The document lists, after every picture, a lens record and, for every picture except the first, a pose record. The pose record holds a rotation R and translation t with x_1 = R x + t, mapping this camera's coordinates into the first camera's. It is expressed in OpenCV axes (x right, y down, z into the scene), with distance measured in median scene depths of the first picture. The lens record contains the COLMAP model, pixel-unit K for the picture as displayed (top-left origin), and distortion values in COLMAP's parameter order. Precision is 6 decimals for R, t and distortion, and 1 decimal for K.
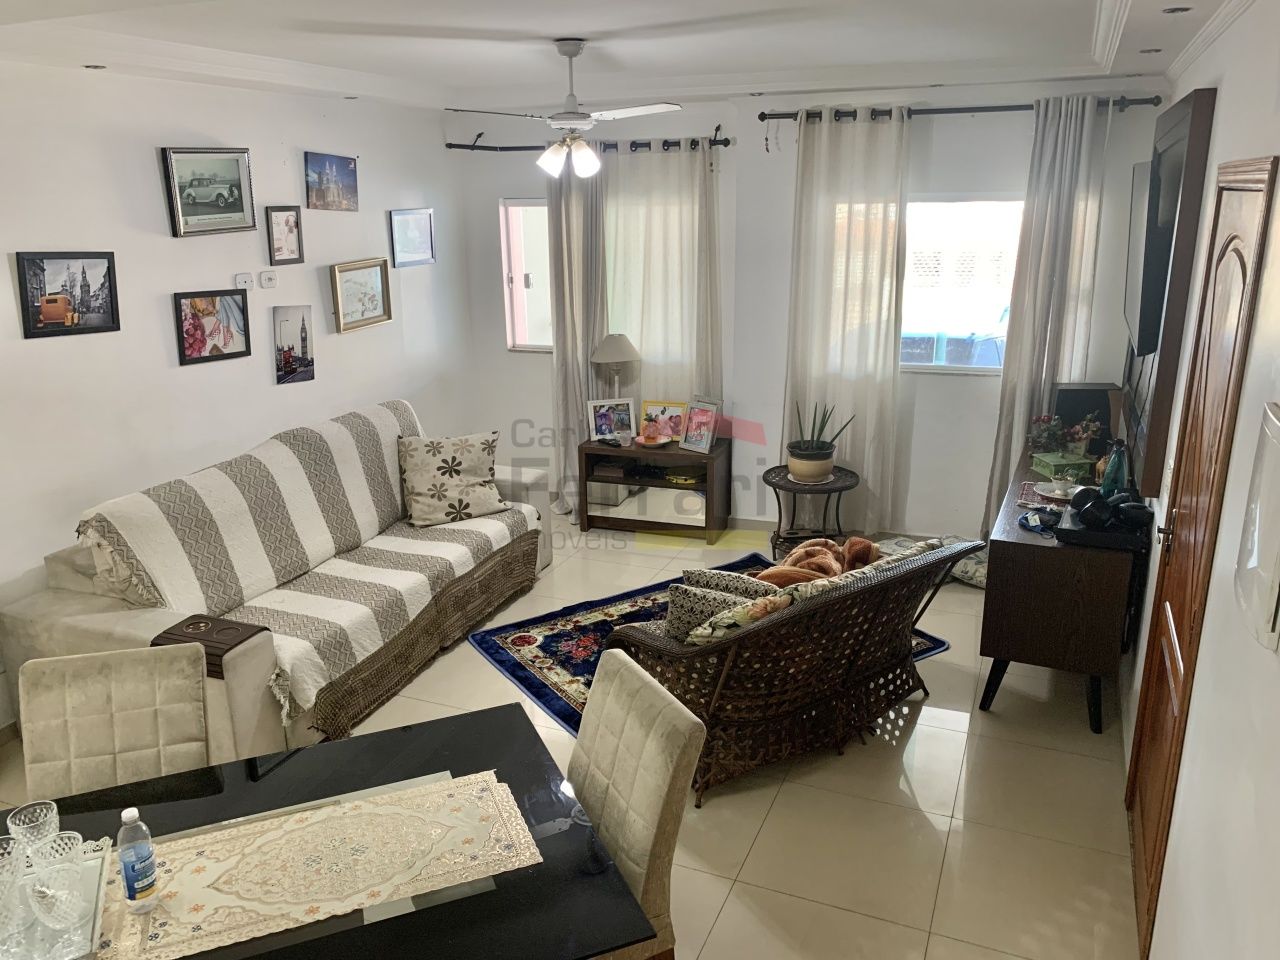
lens RADIAL K [[990.9, 0, 638.3], [0, 990.9, 463.7], [0, 0, 1]] dist [0.146966, -0.234690]
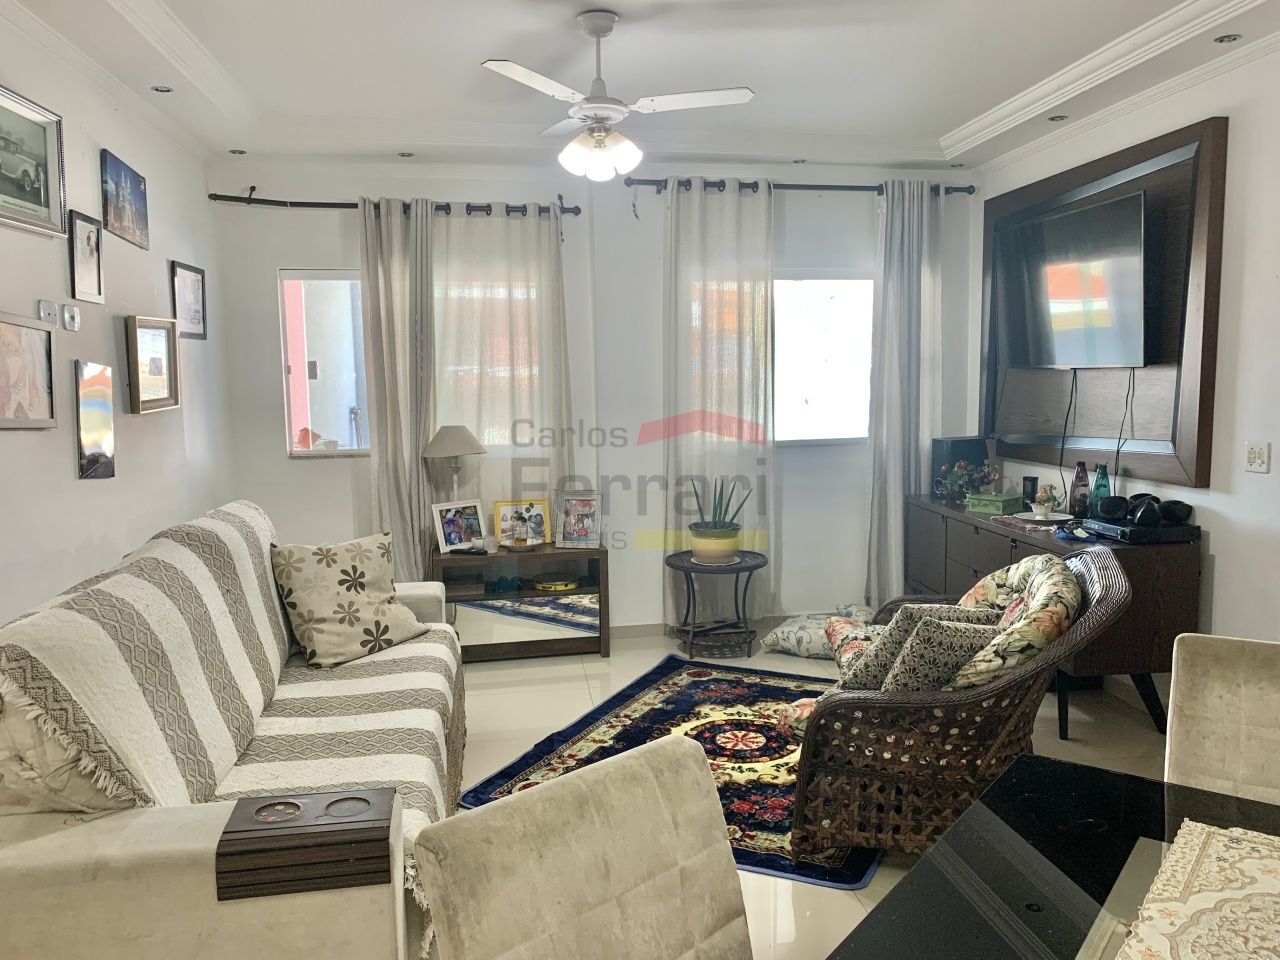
lens RADIAL K [[975.1, 0, 640.0], [0, 975.1, 480.0], [0, 0, 1]] dist [0.023601, -0.003545]
pose [[0.854971, -0.050414, 0.516220, -0.372581], [0.140477, 0.980574, -0.136897, 0.058561], [-0.499291, 0.189560, 0.845444, 0.285413]]
